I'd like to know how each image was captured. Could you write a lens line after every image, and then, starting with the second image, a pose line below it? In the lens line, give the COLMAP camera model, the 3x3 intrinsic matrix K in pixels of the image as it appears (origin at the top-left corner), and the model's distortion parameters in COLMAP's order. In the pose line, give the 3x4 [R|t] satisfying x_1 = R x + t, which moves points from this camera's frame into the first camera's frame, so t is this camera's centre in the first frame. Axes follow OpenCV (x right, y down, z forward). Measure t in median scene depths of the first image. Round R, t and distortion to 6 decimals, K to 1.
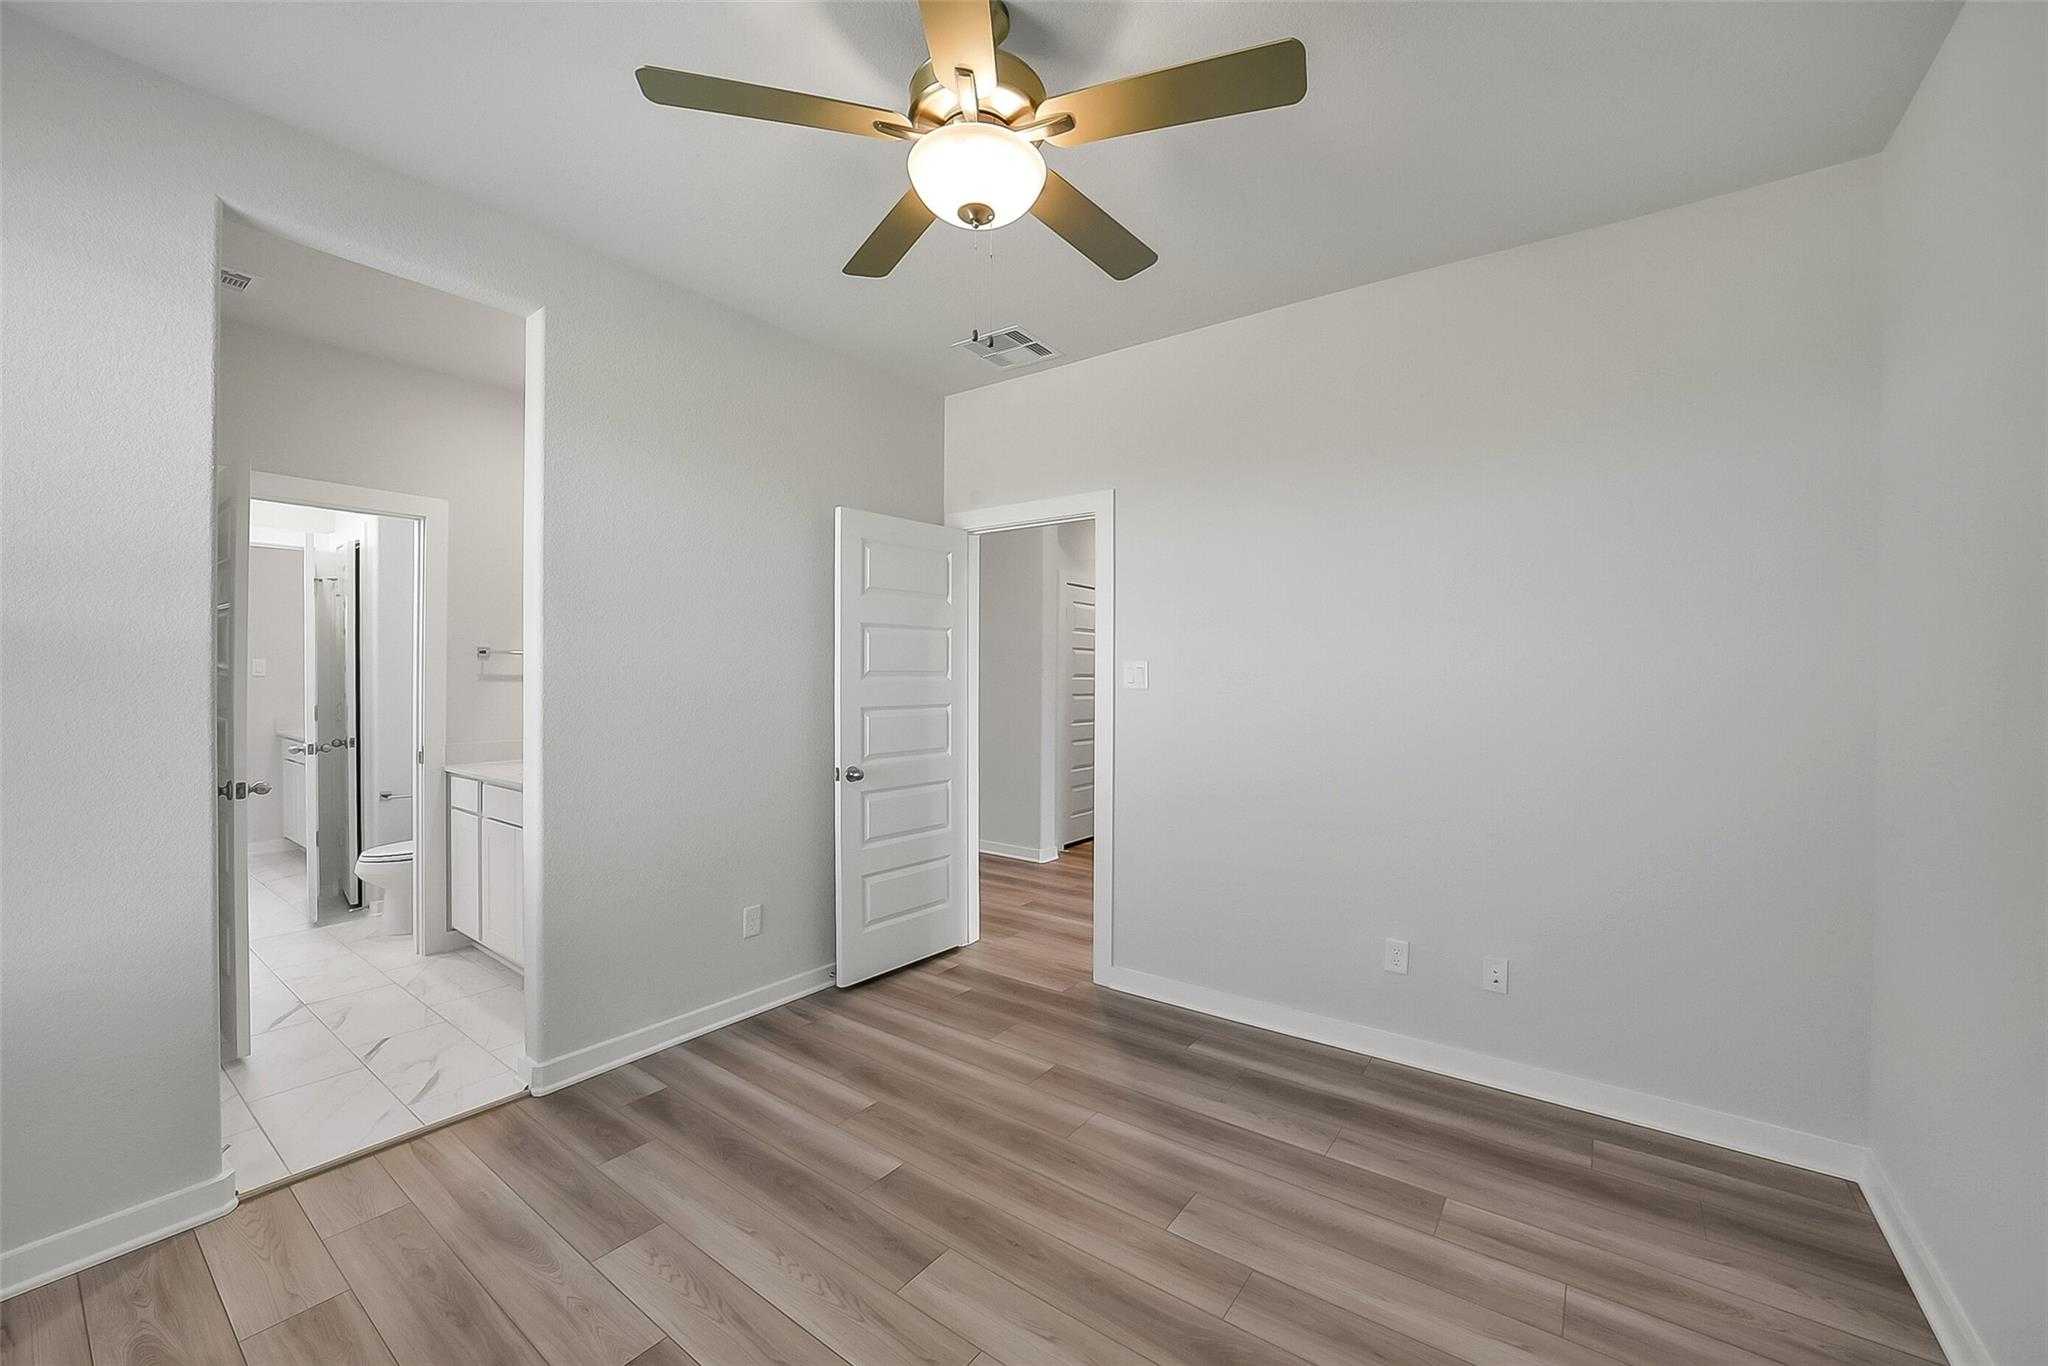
lens RADIAL K [[789.3, 0, 1024.0], [0, 789.3, 683.0], [0, 0, 1]] dist [-0.057170, 0.012150]
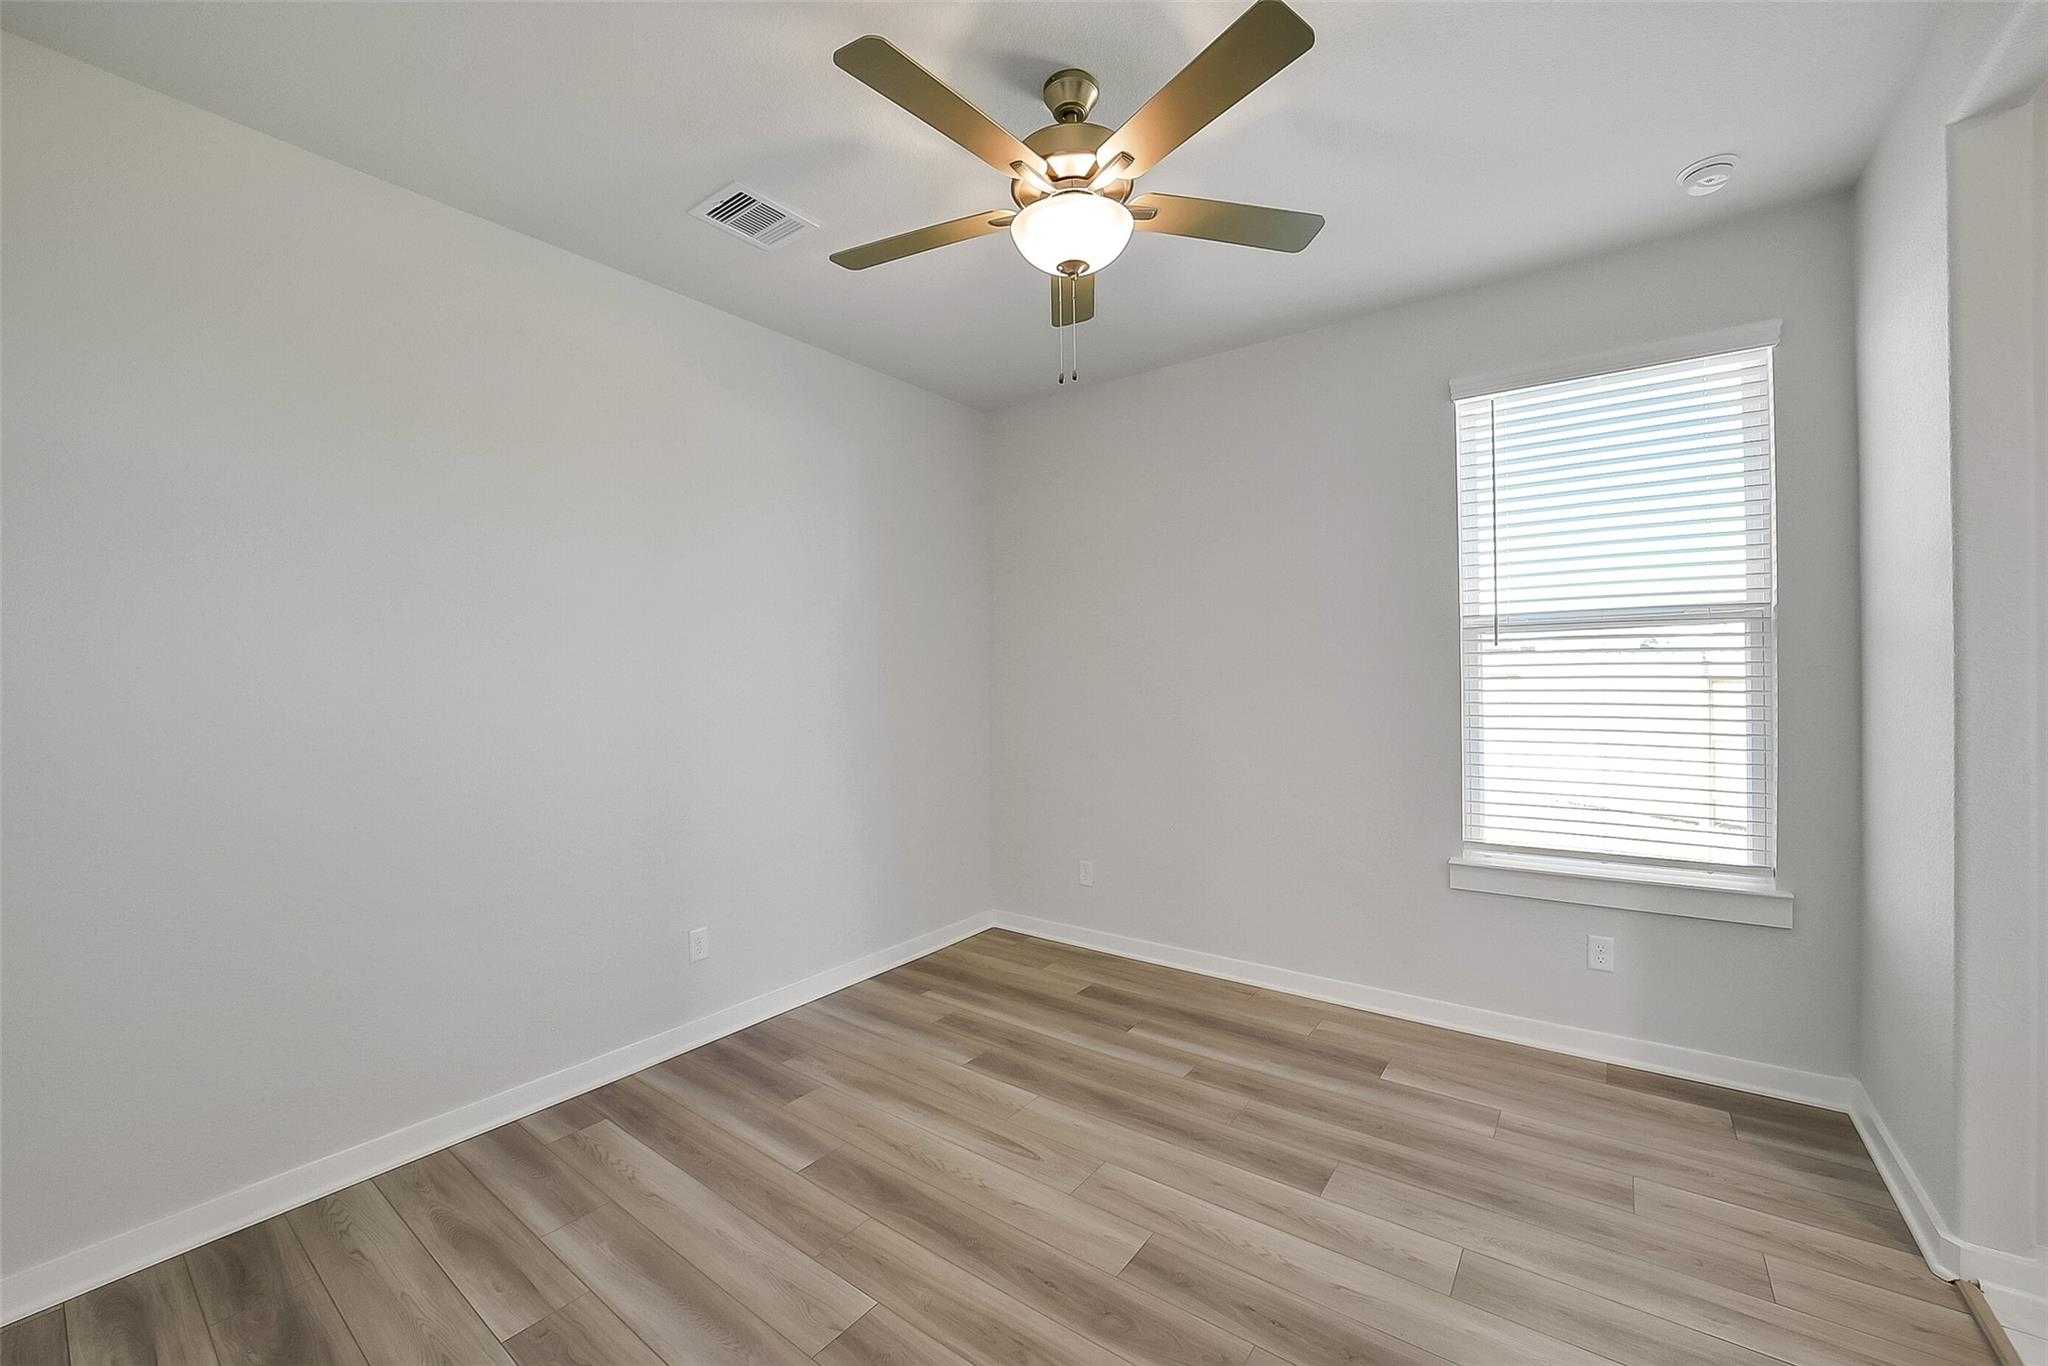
lens RADIAL K [[806.6, 0, 1019.3], [0, 806.6, 687.9], [0, 0, 1]] dist [-0.038919, 0.008051]
pose [[-0.999496, 0.007940, 0.030744, -0.012826], [0.008598, 0.999735, 0.021358, -0.015439], [-0.030566, 0.021612, -0.999299, 1.995429]]
